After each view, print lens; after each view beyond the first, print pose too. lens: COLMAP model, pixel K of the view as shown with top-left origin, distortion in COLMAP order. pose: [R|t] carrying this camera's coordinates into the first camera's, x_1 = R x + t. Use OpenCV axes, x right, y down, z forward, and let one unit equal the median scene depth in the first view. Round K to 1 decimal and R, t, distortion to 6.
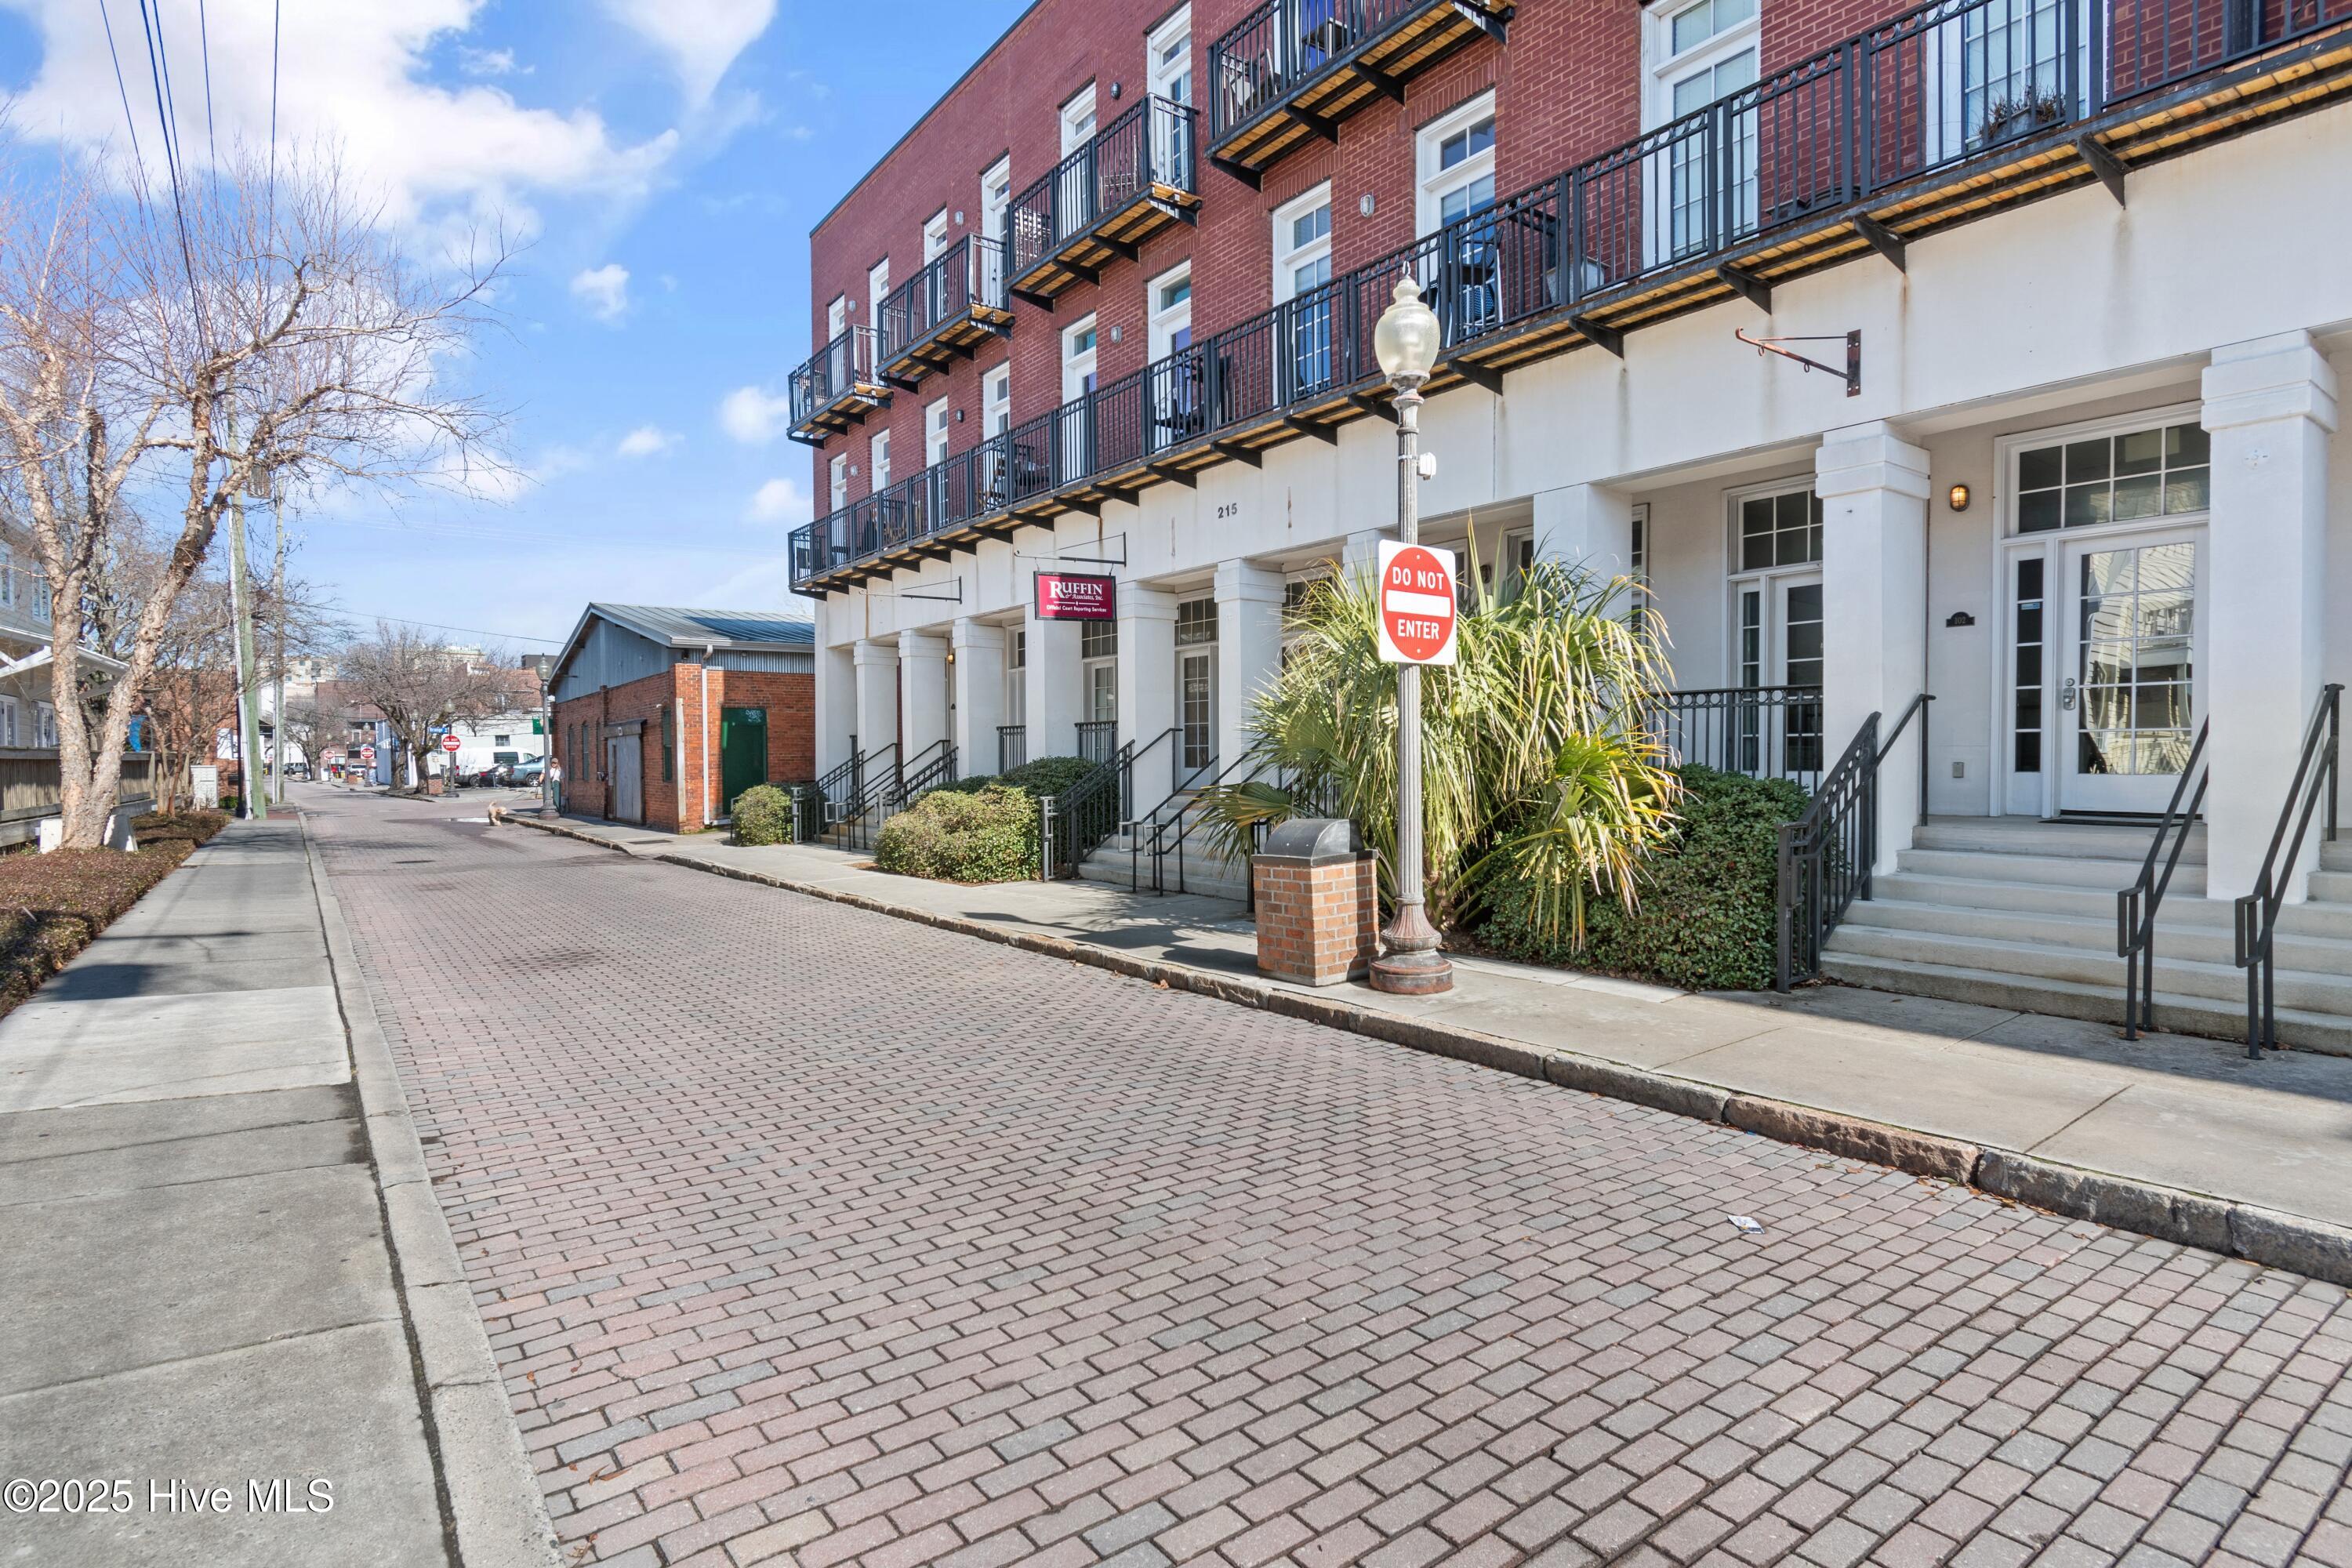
lens RADIAL K [[1194.2, 0, 1158.2], [0, 1194.2, 784.7], [0, 0, 1]] dist [-0.000085, -0.001437]
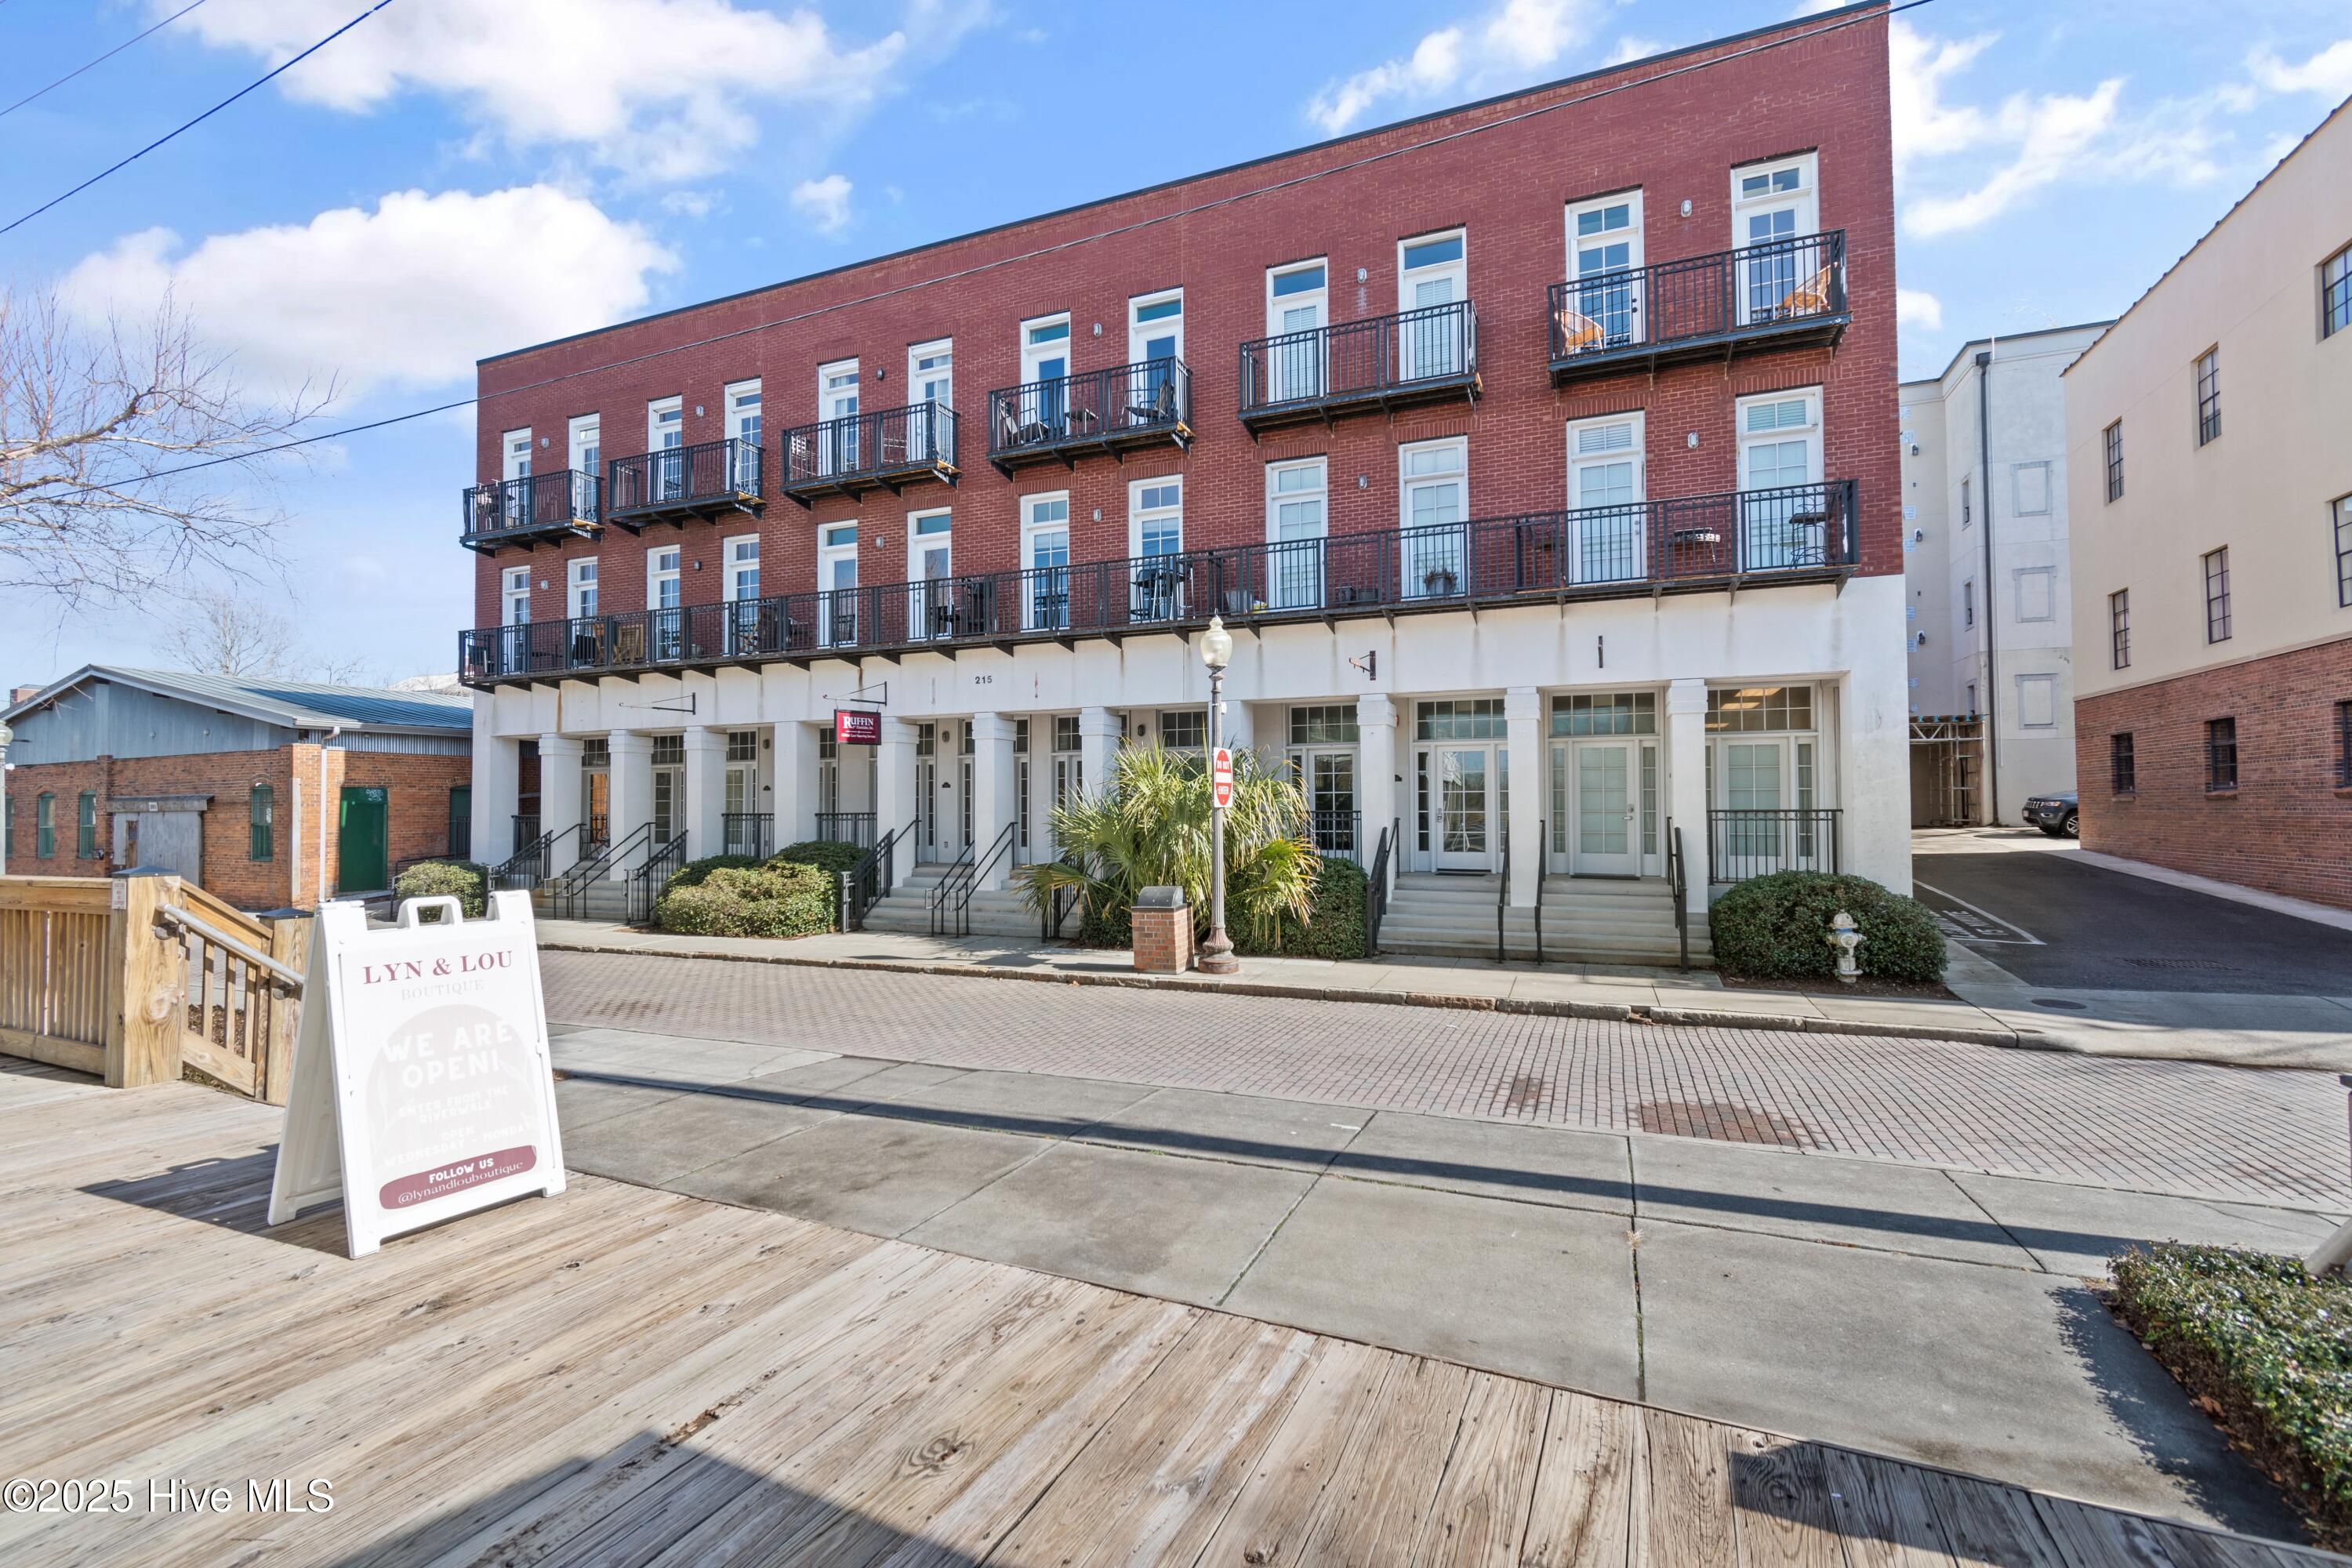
lens RADIAL K [[1040.3, 0, 1171.3], [0, 1040.3, 781.8], [0, 0, 1]] dist [0.004431, 0.000771]
pose [[0.855933, 0.014183, 0.516892, -0.540655], [0.012412, 0.998772, -0.047959, -0.043218], [-0.516938, 0.047465, 0.854706, -0.319162]]
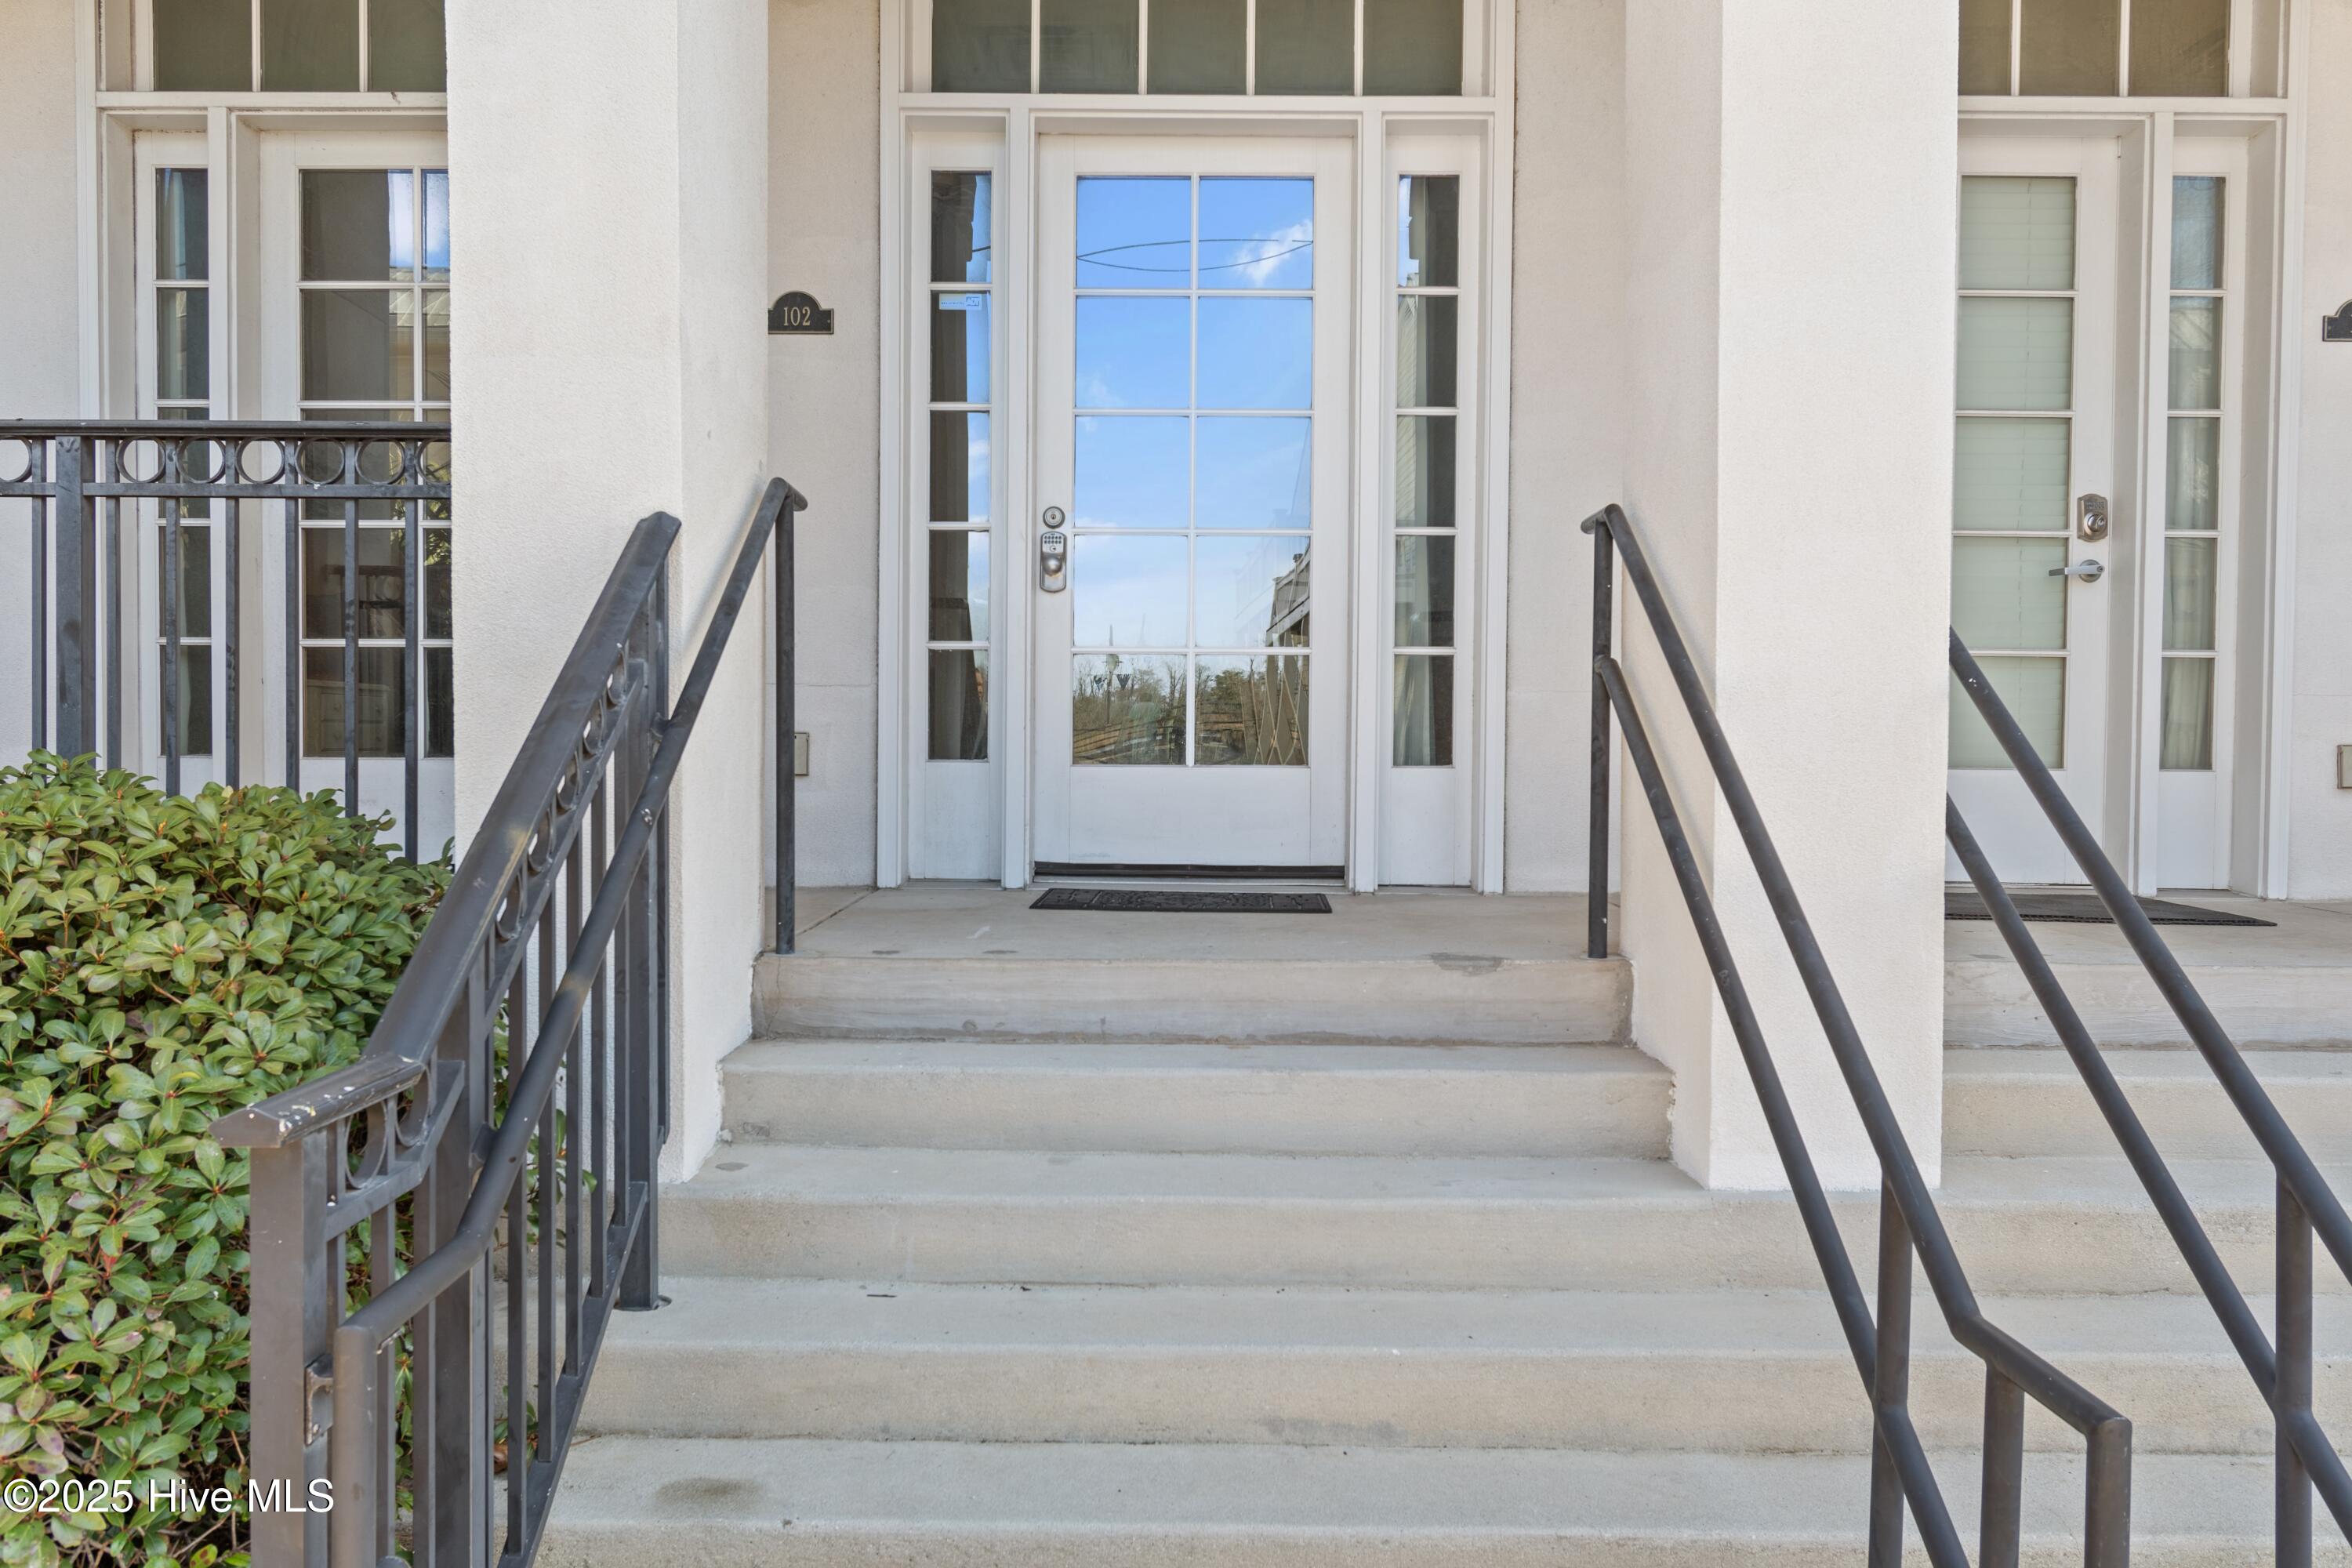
lens RADIAL K [[1821.9, 0, 1169.1], [0, 1821.9, 775.0], [0, 0, 1]] dist [0.001150, 0.003289]
pose [[0.600232, -0.006520, 0.799799, 0.278886], [0.010036, 0.999949, 0.000620, -0.005411], [-0.799763, 0.007655, 0.600267, 0.528937]]
